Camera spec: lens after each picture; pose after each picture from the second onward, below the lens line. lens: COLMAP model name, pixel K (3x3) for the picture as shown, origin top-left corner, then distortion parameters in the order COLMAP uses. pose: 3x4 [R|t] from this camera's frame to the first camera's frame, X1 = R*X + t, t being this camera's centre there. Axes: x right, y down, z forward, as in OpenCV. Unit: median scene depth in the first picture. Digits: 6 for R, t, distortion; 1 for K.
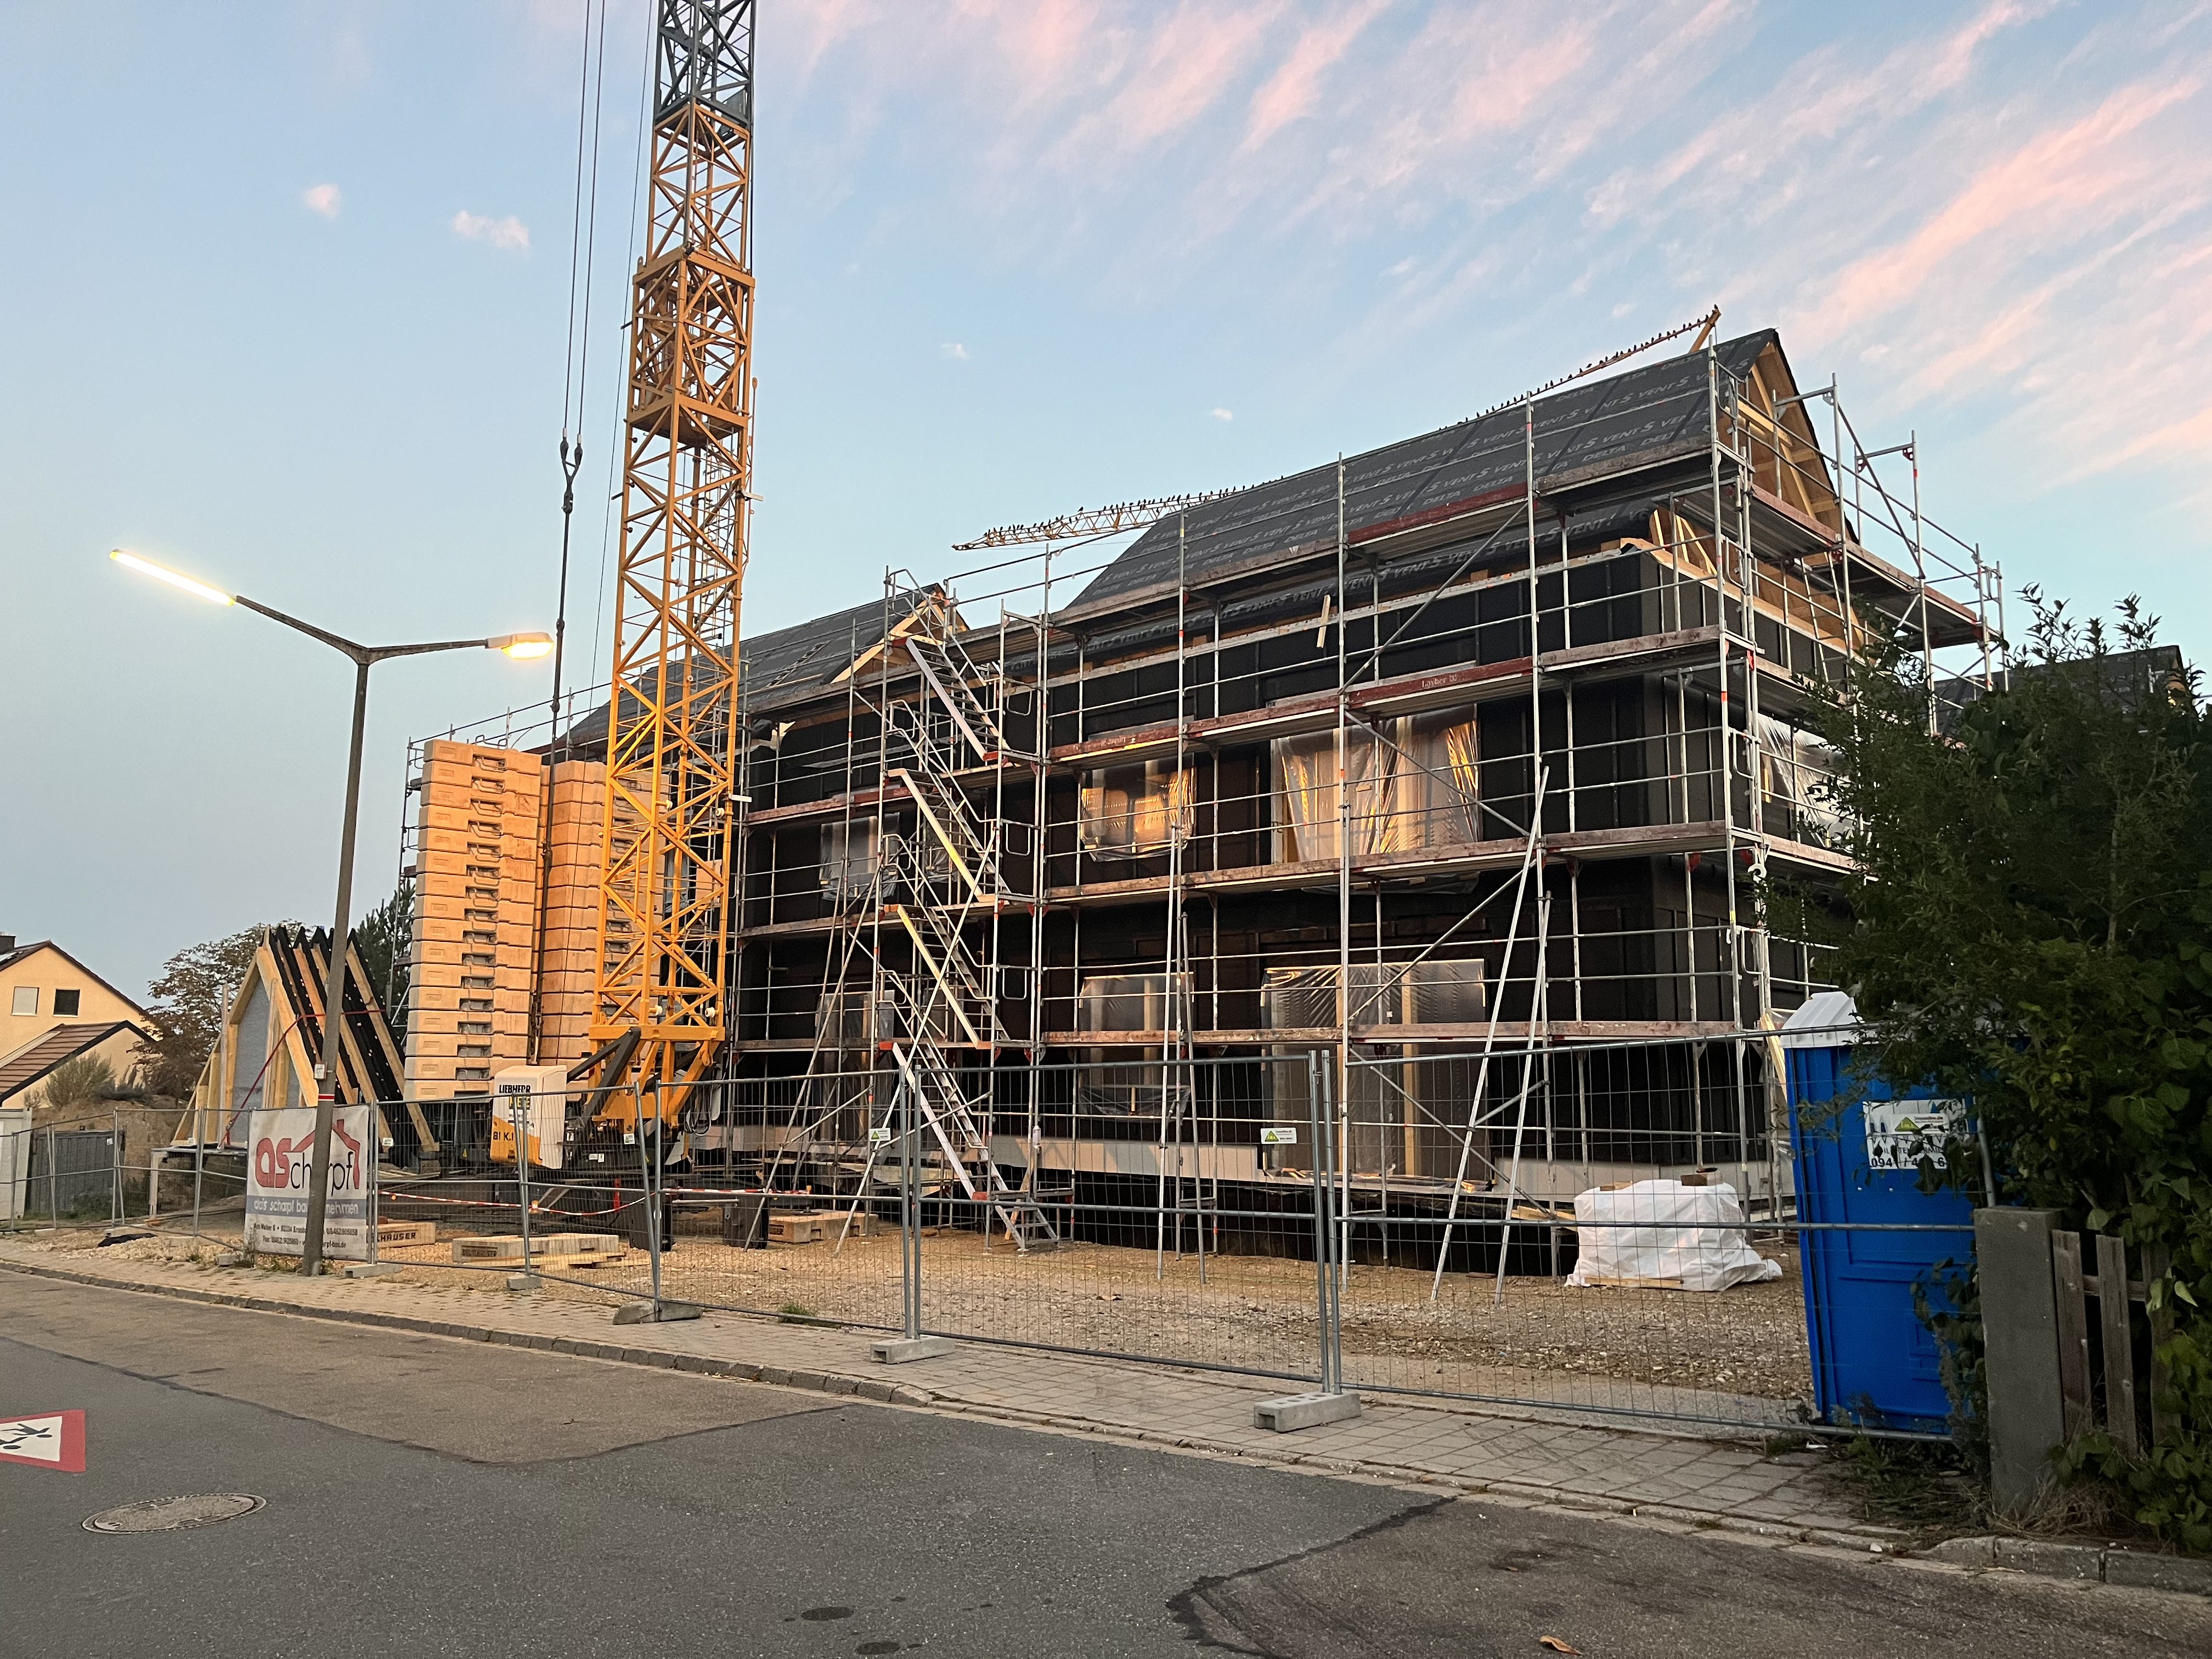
lens RADIAL K [[1684.7, 0, 1111.0], [0, 1684.7, 816.2], [0, 0, 1]] dist [0.087944, -0.116608]
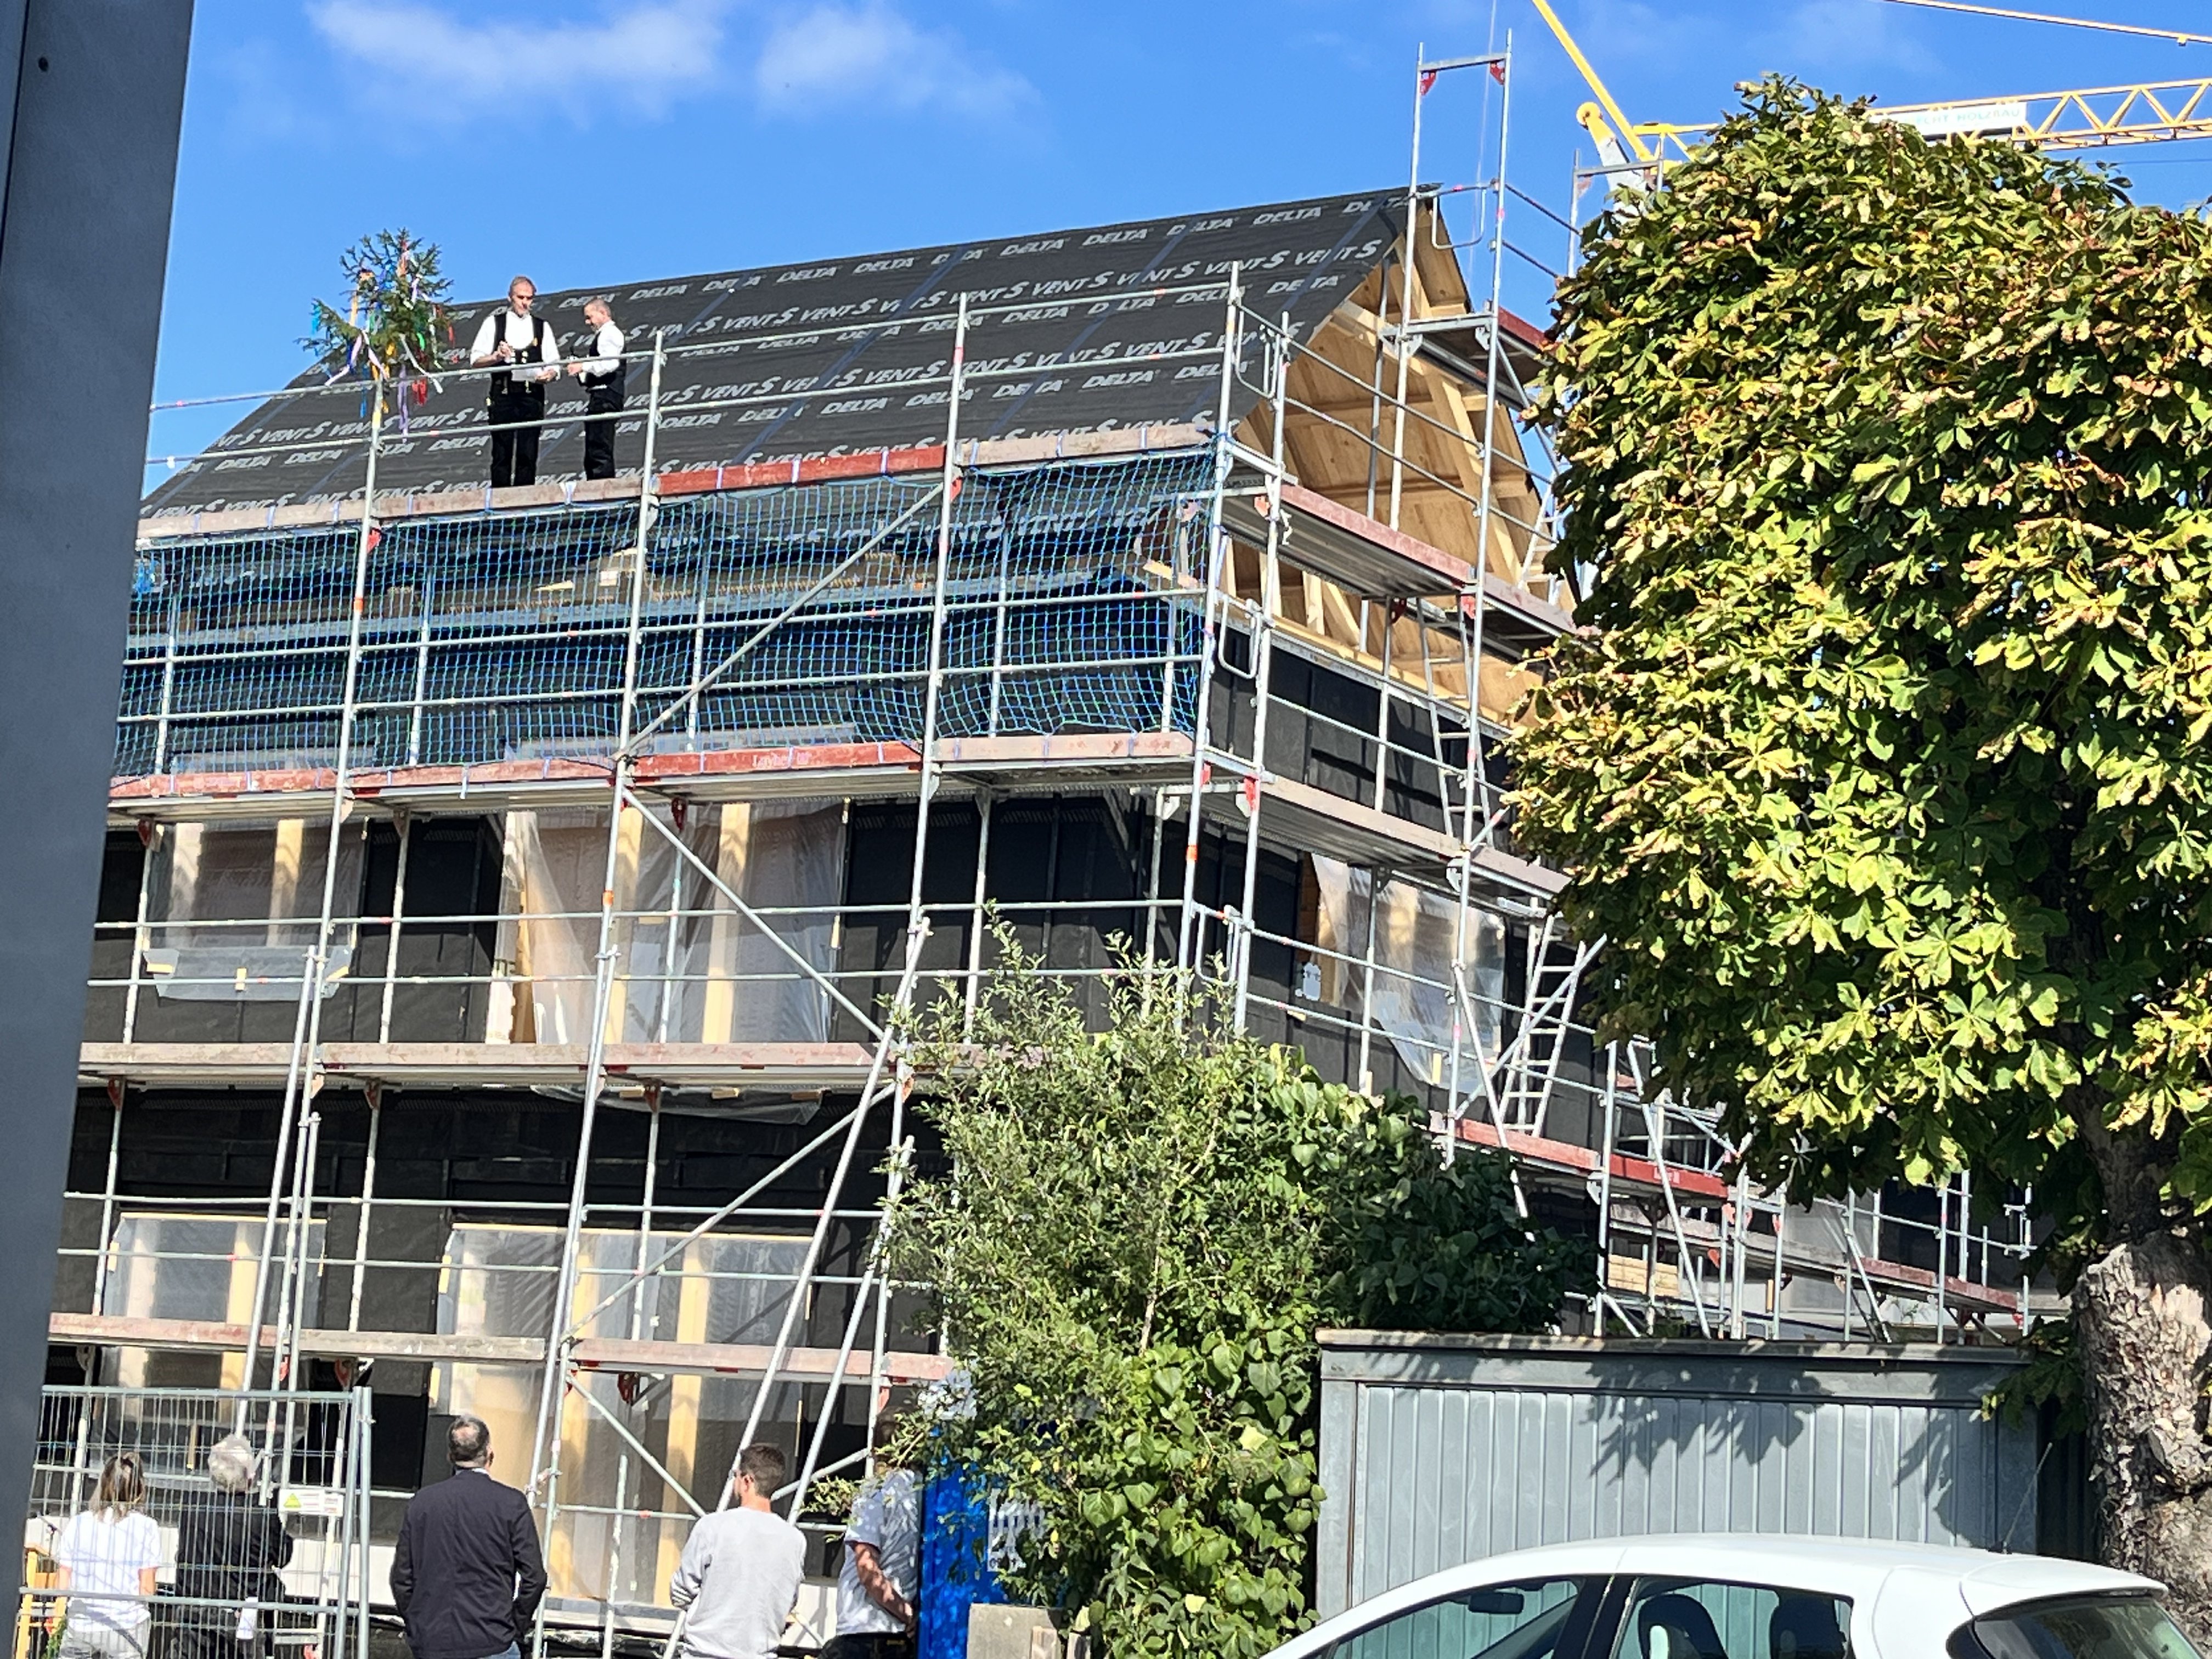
lens RADIAL K [[4029.5, 0, 1106.9], [0, 4029.5, 920.8], [0, 0, 1]] dist [0.144685, 0.032518]
pose [[0.977569, 0.084114, 0.193090, 0.040930], [-0.089996, 0.995702, 0.021880, -0.068171], [-0.190419, -0.038767, 0.980937, -0.408337]]
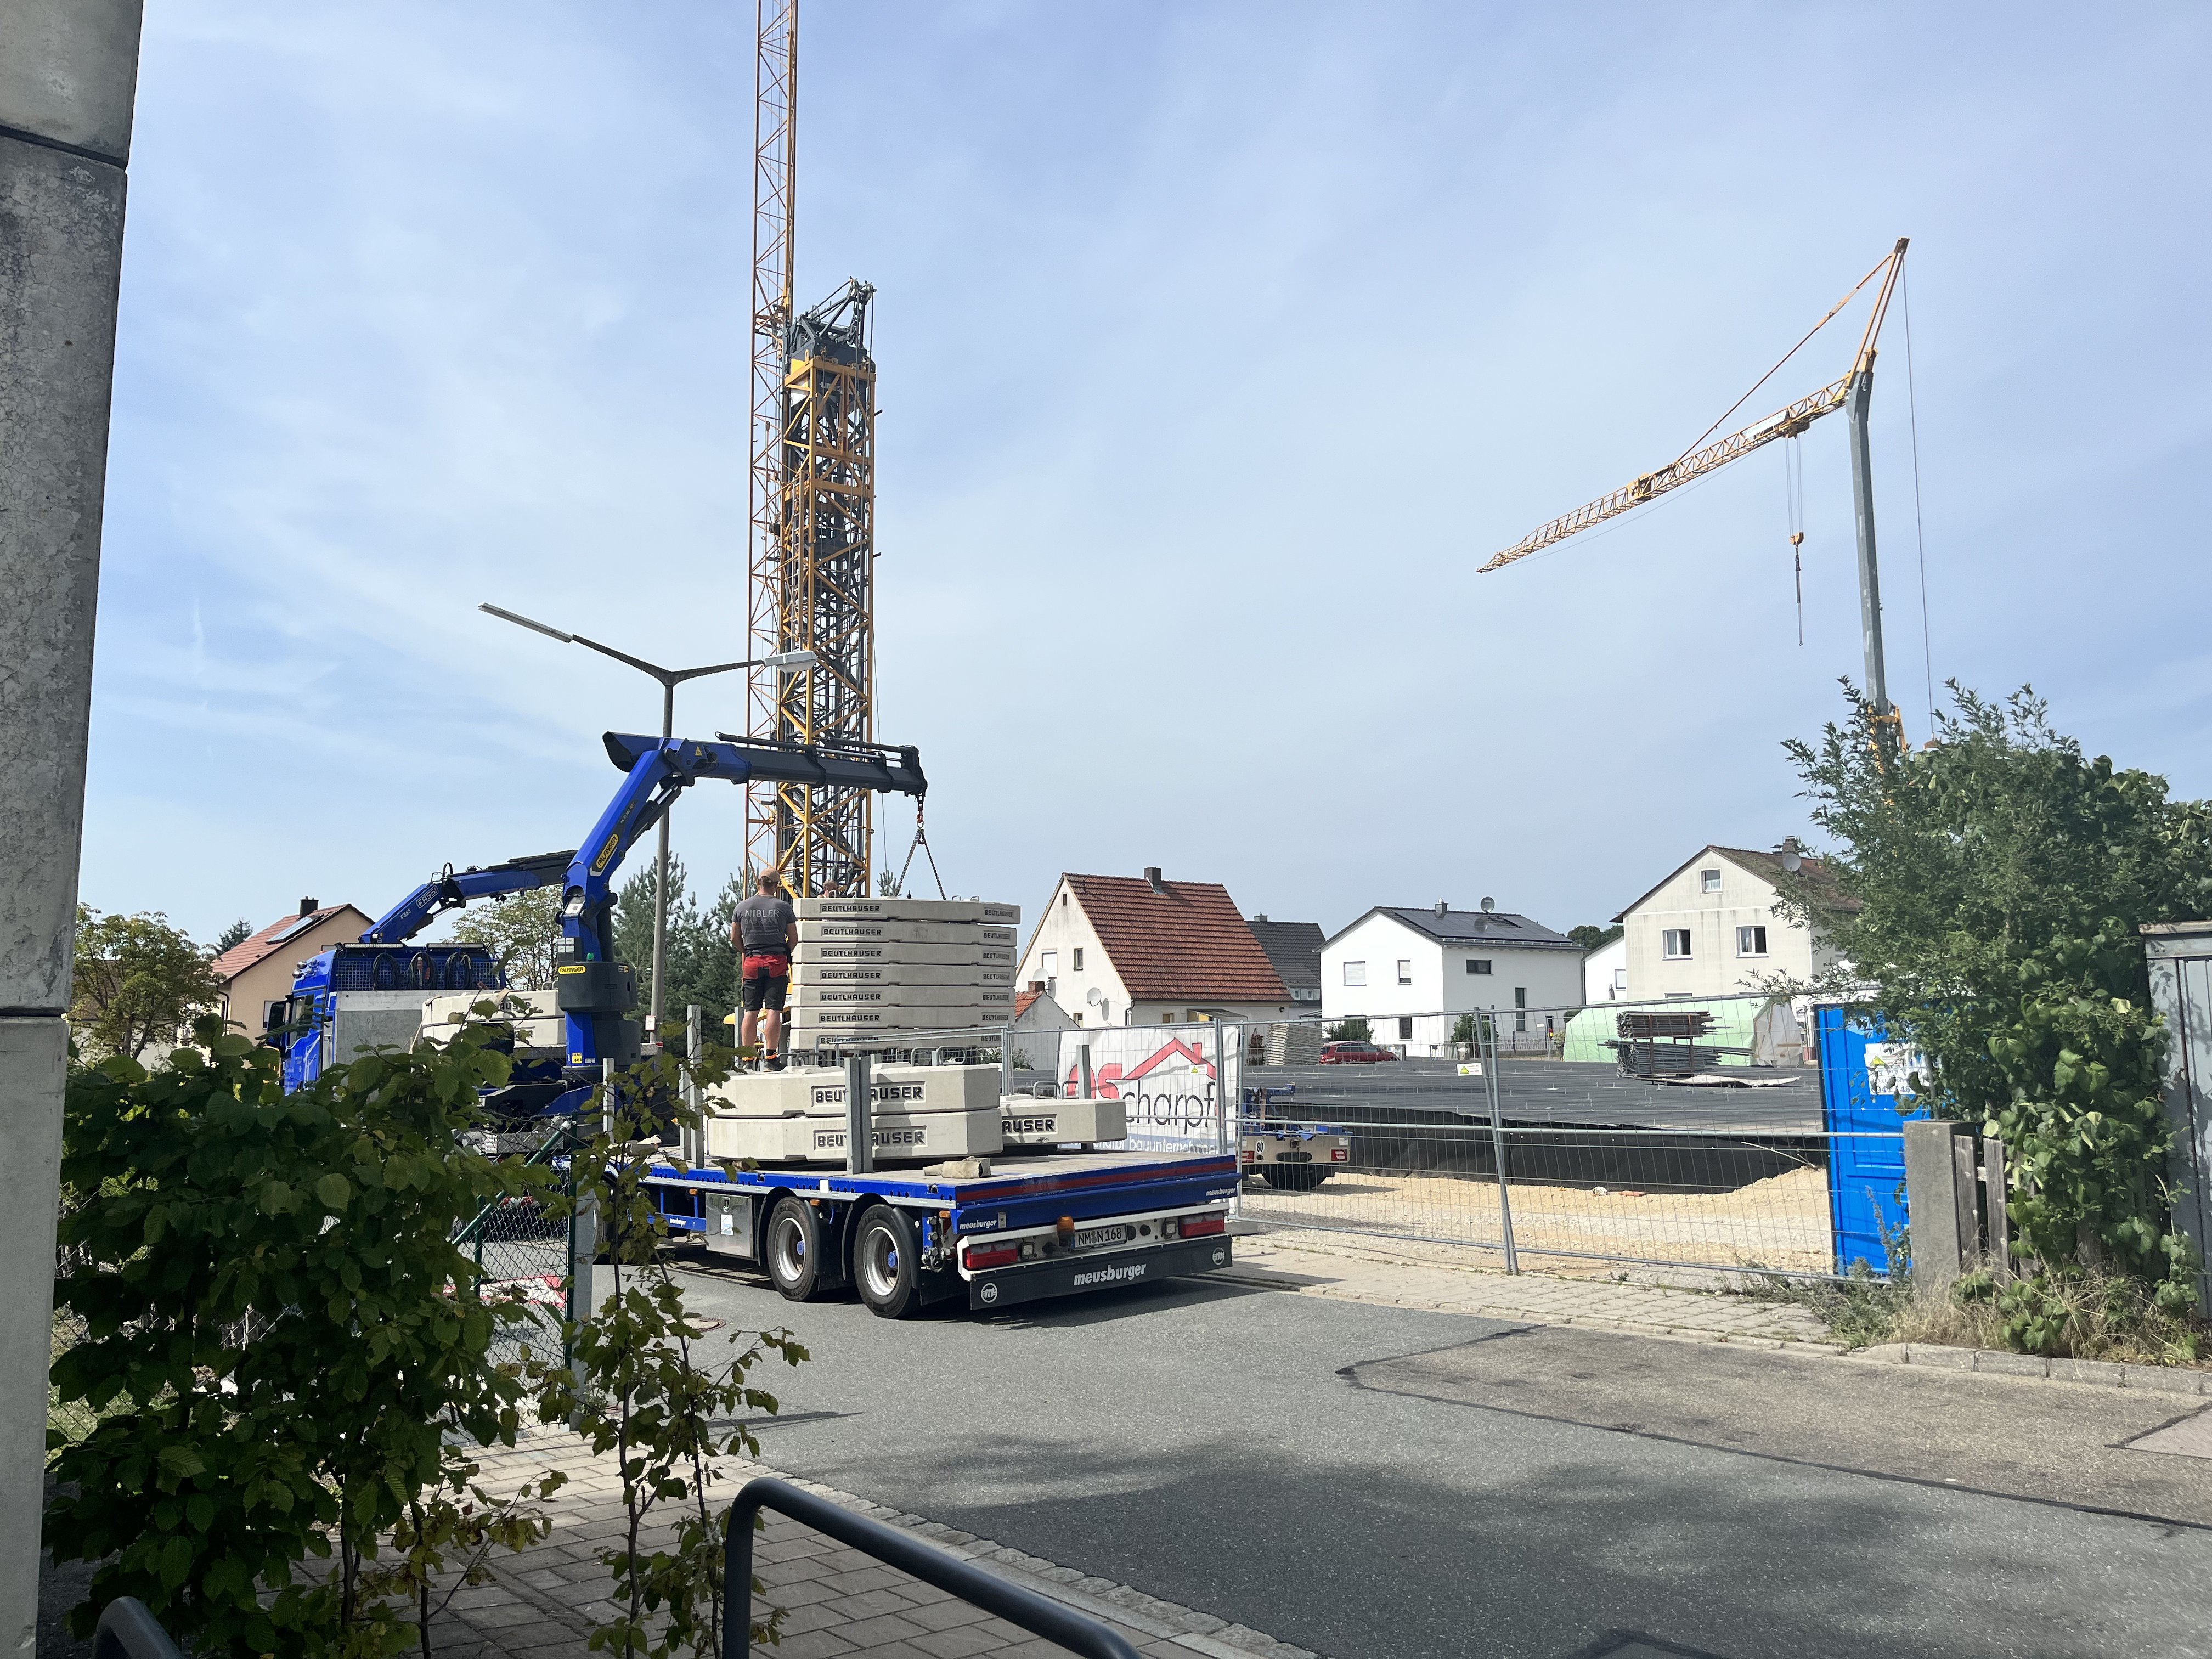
lens RADIAL K [[1680.3, 0, 1106.0], [0, 1680.3, 829.5], [0, 0, 1]] dist [0.083431, -0.116000]
pose [[0.992507, -0.022192, -0.120155, 0.005985], [0.026947, 0.998911, 0.038098, -0.028327], [0.119178, -0.041051, 0.992024, -0.157359]]
